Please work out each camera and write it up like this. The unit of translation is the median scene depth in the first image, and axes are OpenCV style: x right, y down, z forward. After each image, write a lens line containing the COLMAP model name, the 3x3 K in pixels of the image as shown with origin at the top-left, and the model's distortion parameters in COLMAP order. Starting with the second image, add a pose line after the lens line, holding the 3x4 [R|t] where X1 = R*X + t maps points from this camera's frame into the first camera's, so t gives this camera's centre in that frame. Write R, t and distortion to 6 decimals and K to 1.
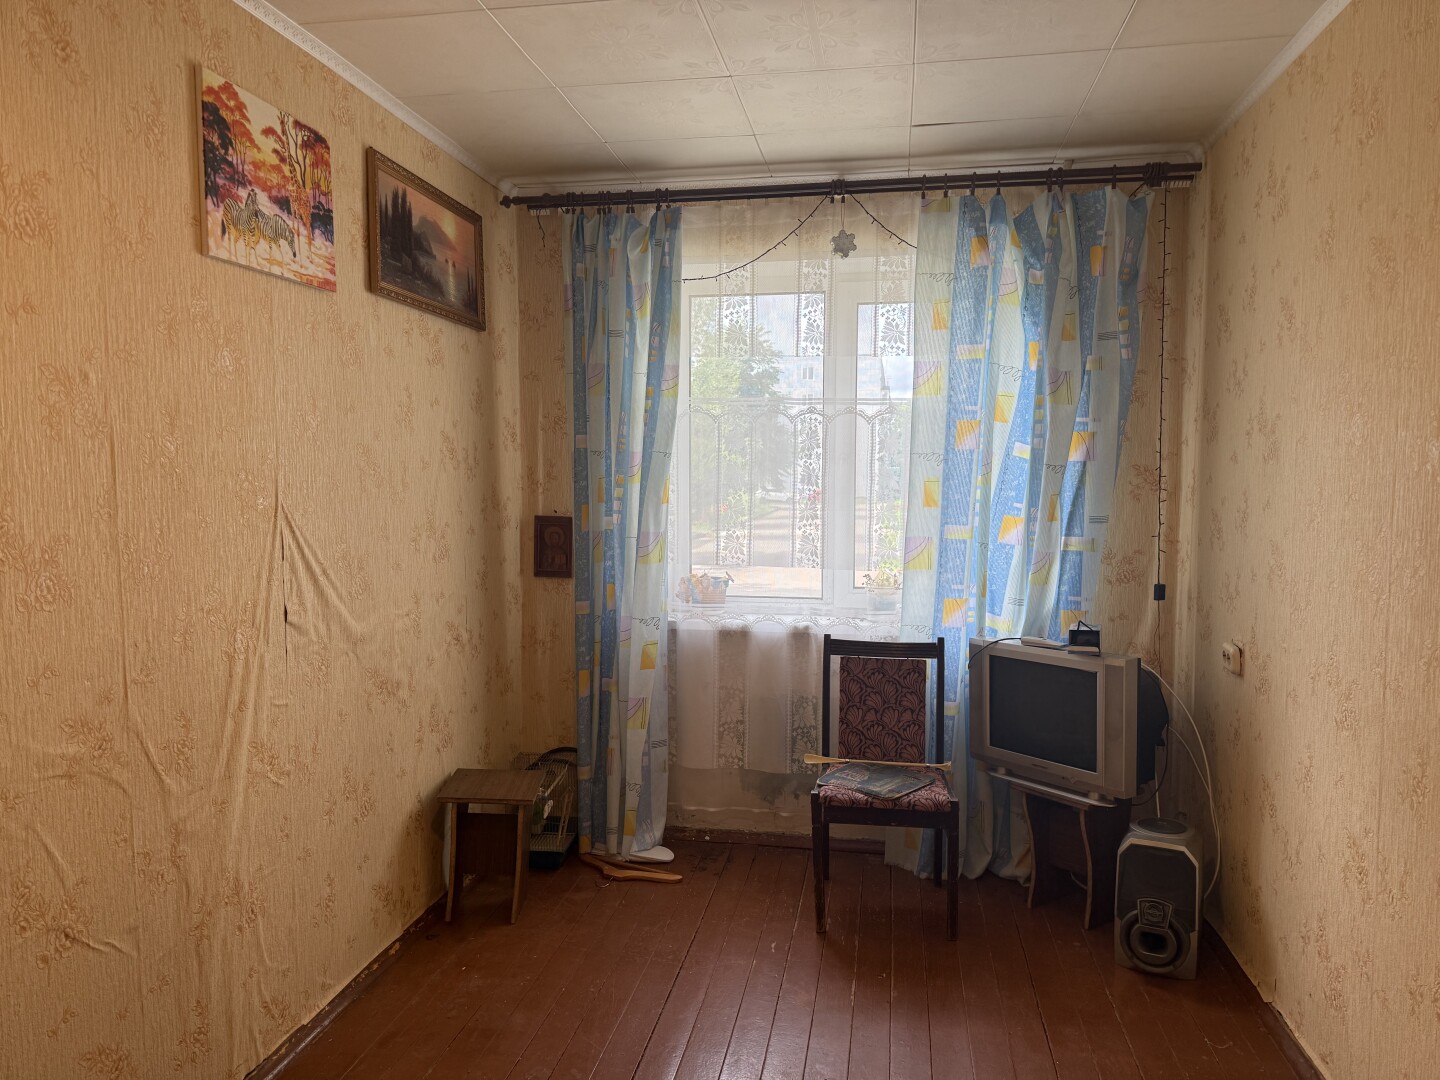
lens RADIAL K [[1011.1, 0, 720.0], [0, 1011.1, 540.0], [0, 0, 1]] dist [0.140167, -0.235017]
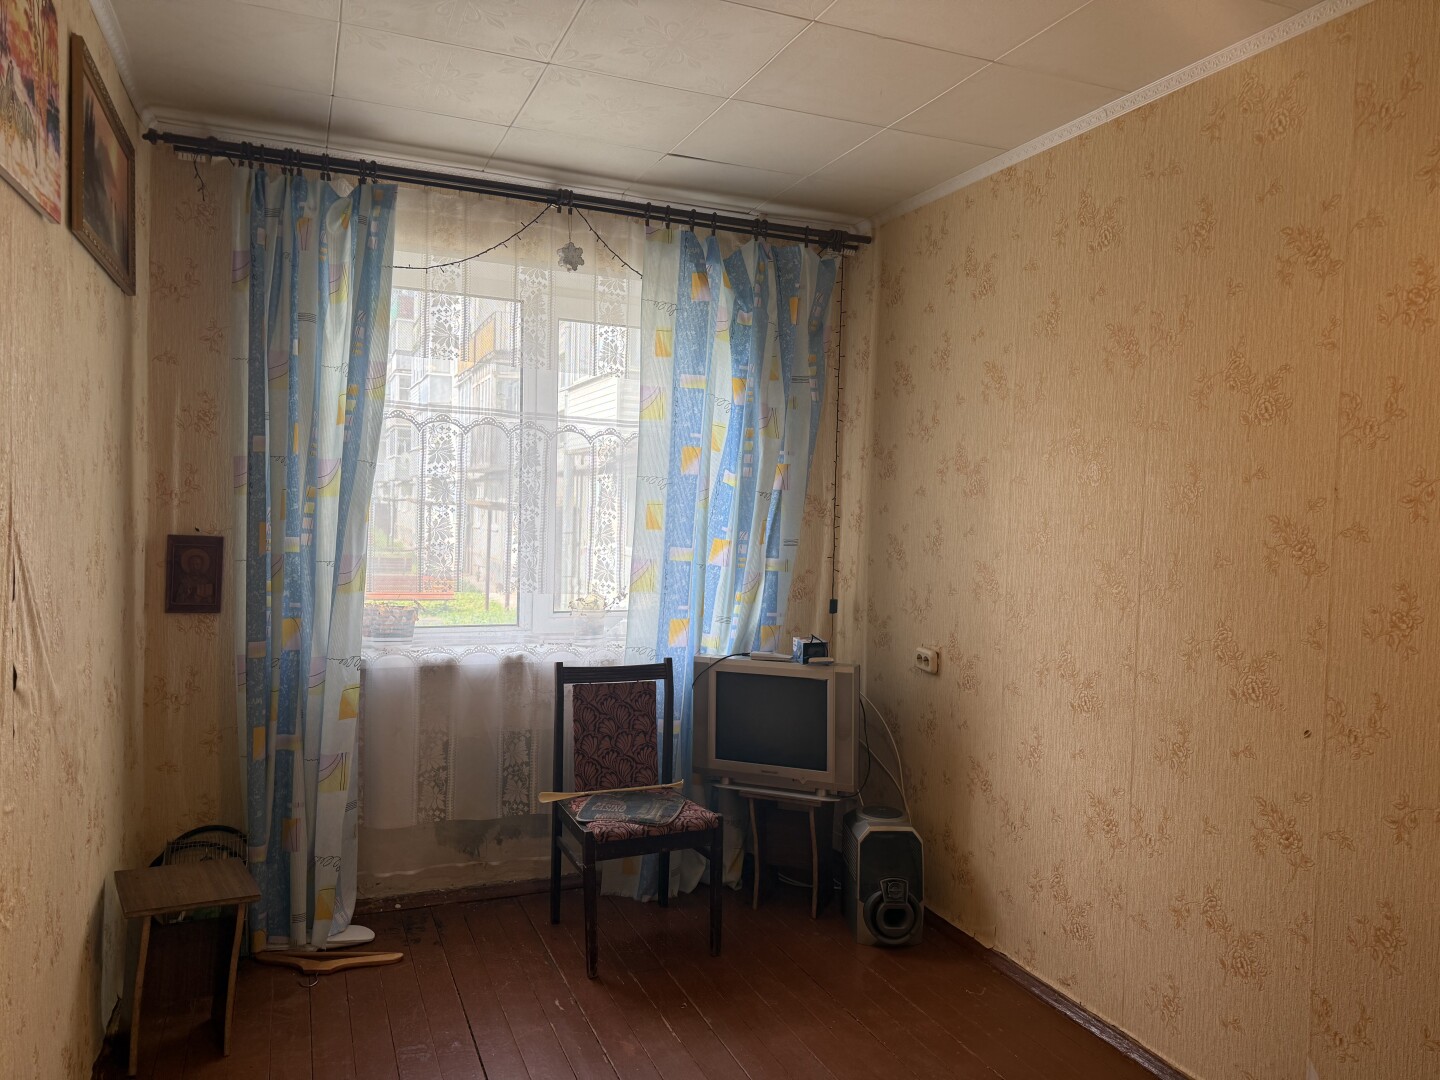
lens RADIAL K [[1011.1, 0, 720.0], [0, 1011.1, 540.0], [0, 0, 1]] dist [0.140167, -0.235017]
pose [[0.843980, 0.004598, 0.536355, -0.282859], [0.006619, 0.999798, -0.018987, -0.002589], [-0.536334, 0.019575, 0.843779, 0.115584]]
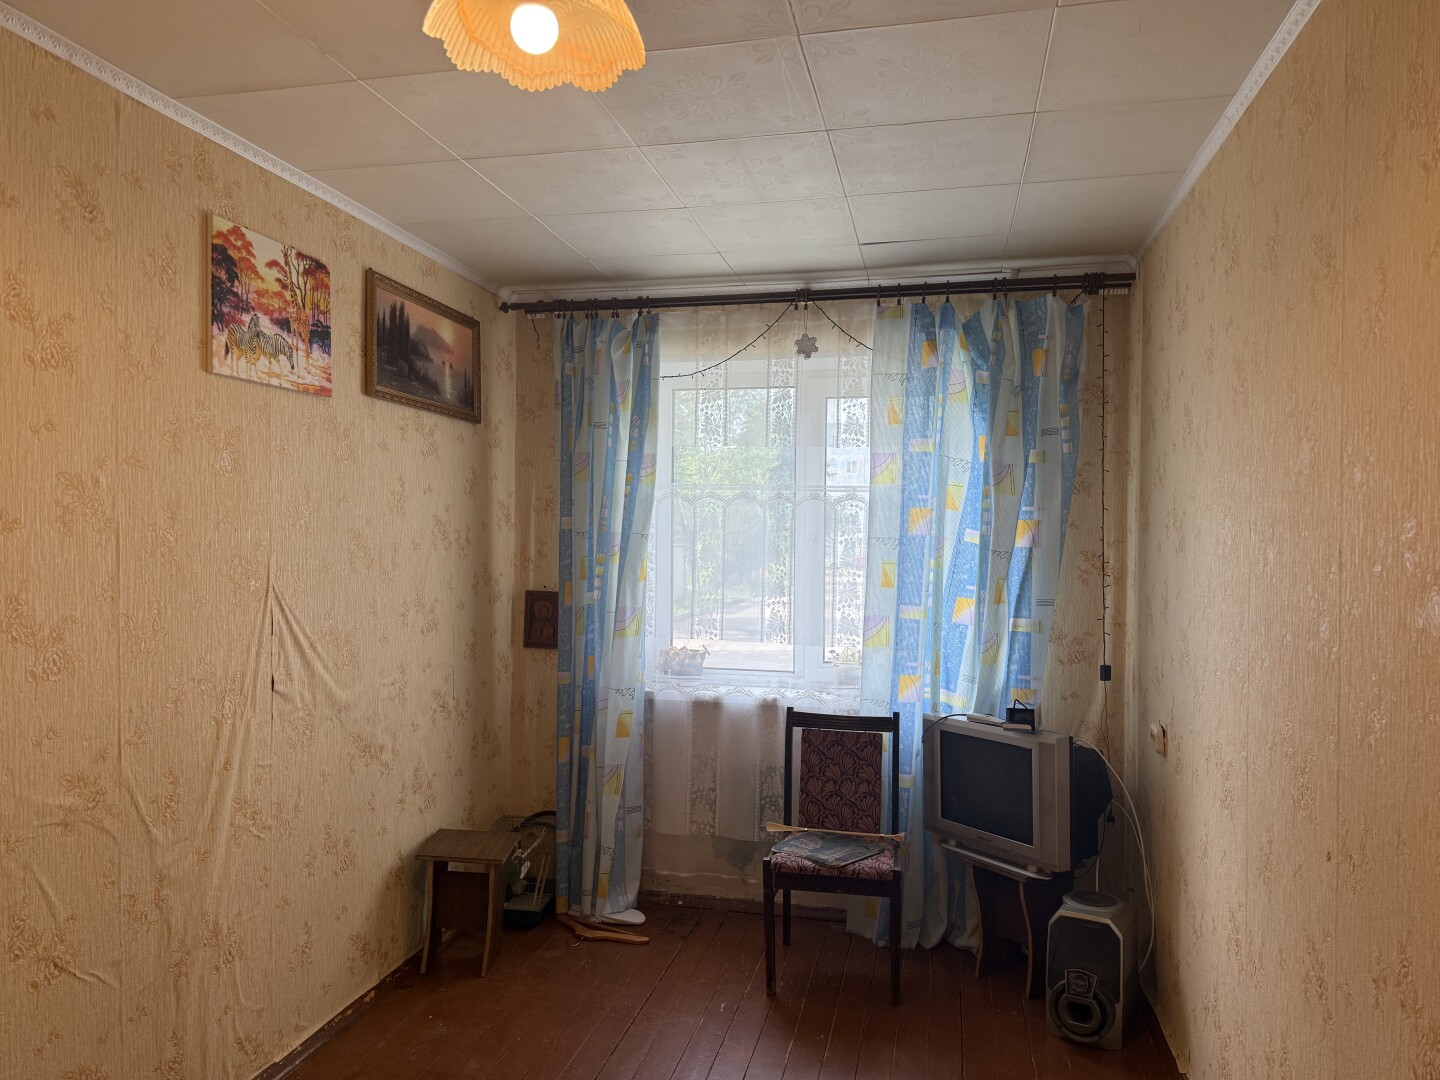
lens RADIAL K [[1006.3, 0, 713.7], [0, 1006.3, 540.3], [0, 0, 1]] dist [0.169209, -0.315221]
pose [[0.998623, 0.008795, -0.051724, 0.080970], [-0.012075, 0.997912, -0.063443, -0.012991], [0.051058, 0.063980, 0.996644, -0.070770]]
